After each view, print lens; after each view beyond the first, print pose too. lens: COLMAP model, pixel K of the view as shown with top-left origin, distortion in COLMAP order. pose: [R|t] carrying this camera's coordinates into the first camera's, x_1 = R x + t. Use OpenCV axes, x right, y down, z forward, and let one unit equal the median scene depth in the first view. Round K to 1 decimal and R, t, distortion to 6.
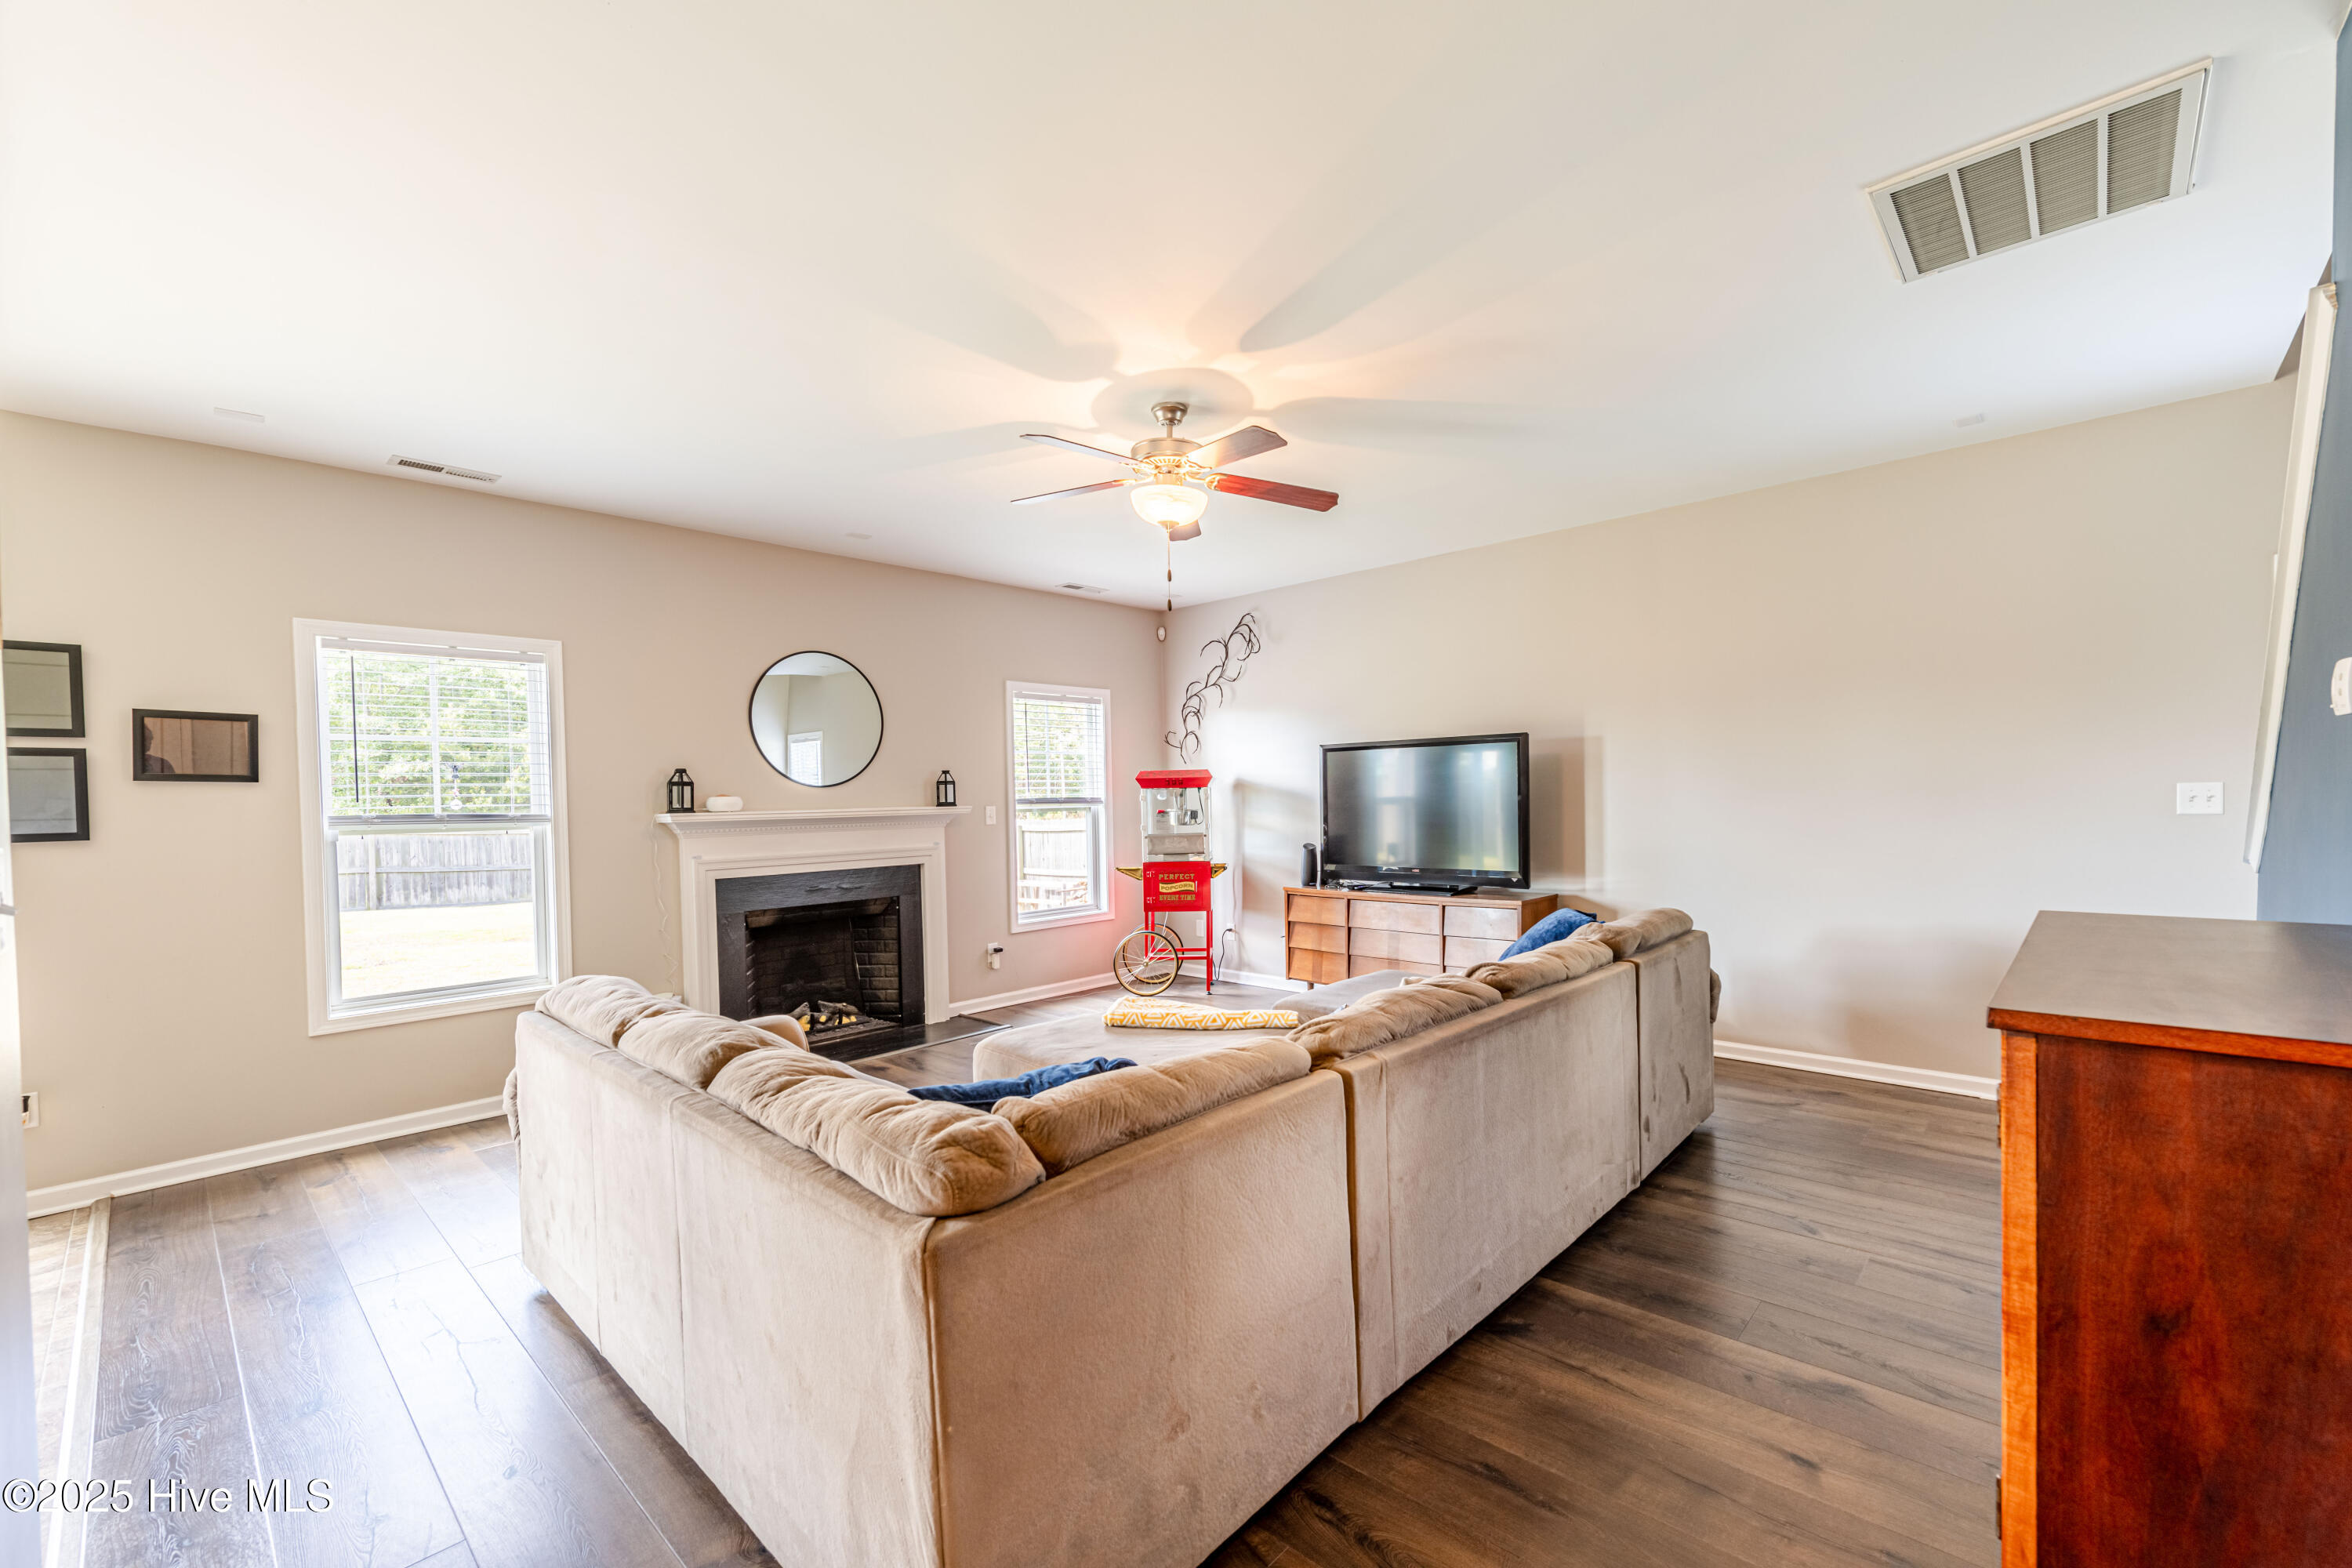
lens RADIAL K [[971.4, 0, 1173.1], [0, 971.4, 819.2], [0, 0, 1]] dist [0.011509, -0.000102]
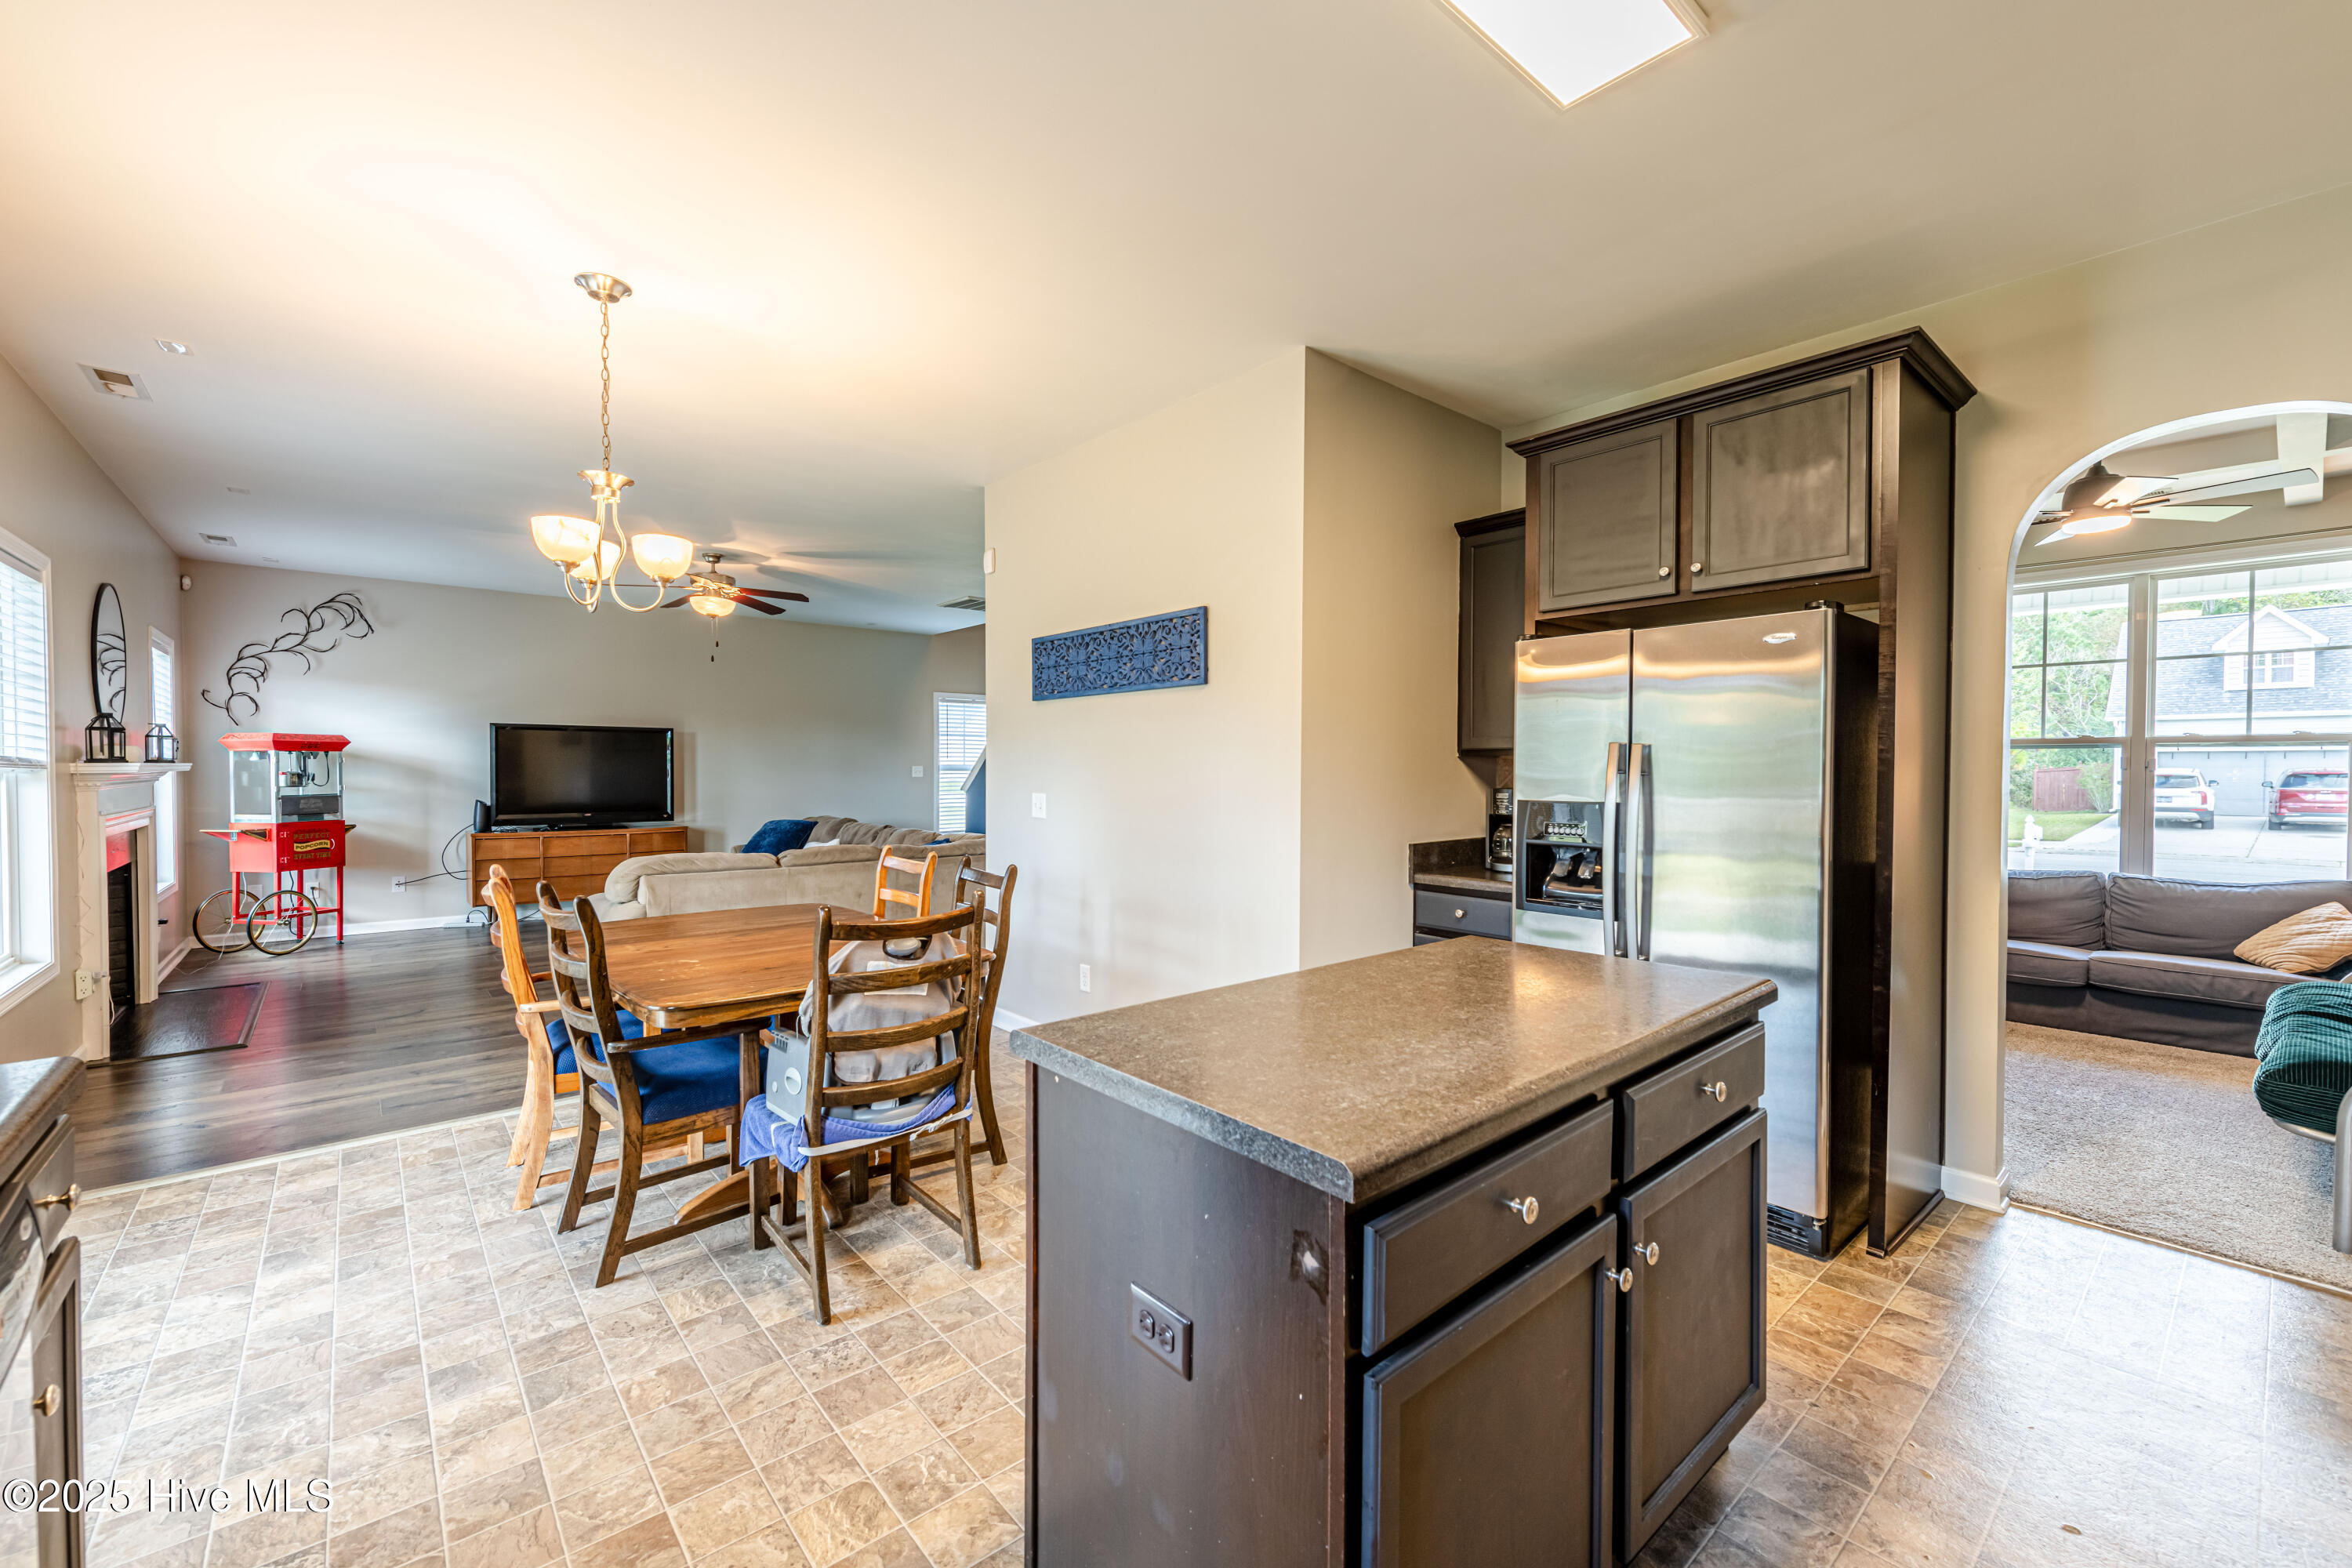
lens RADIAL K [[966.5, 0, 1204.1], [0, 966.5, 784.3], [0, 0, 1]] dist [0.001787, 0.000199]
pose [[0.091401, 0.002699, 0.995810, -1.192247], [0.018051, 0.999828, -0.004366, 0.032298], [-0.995651, 0.018375, 0.091337, -0.065786]]
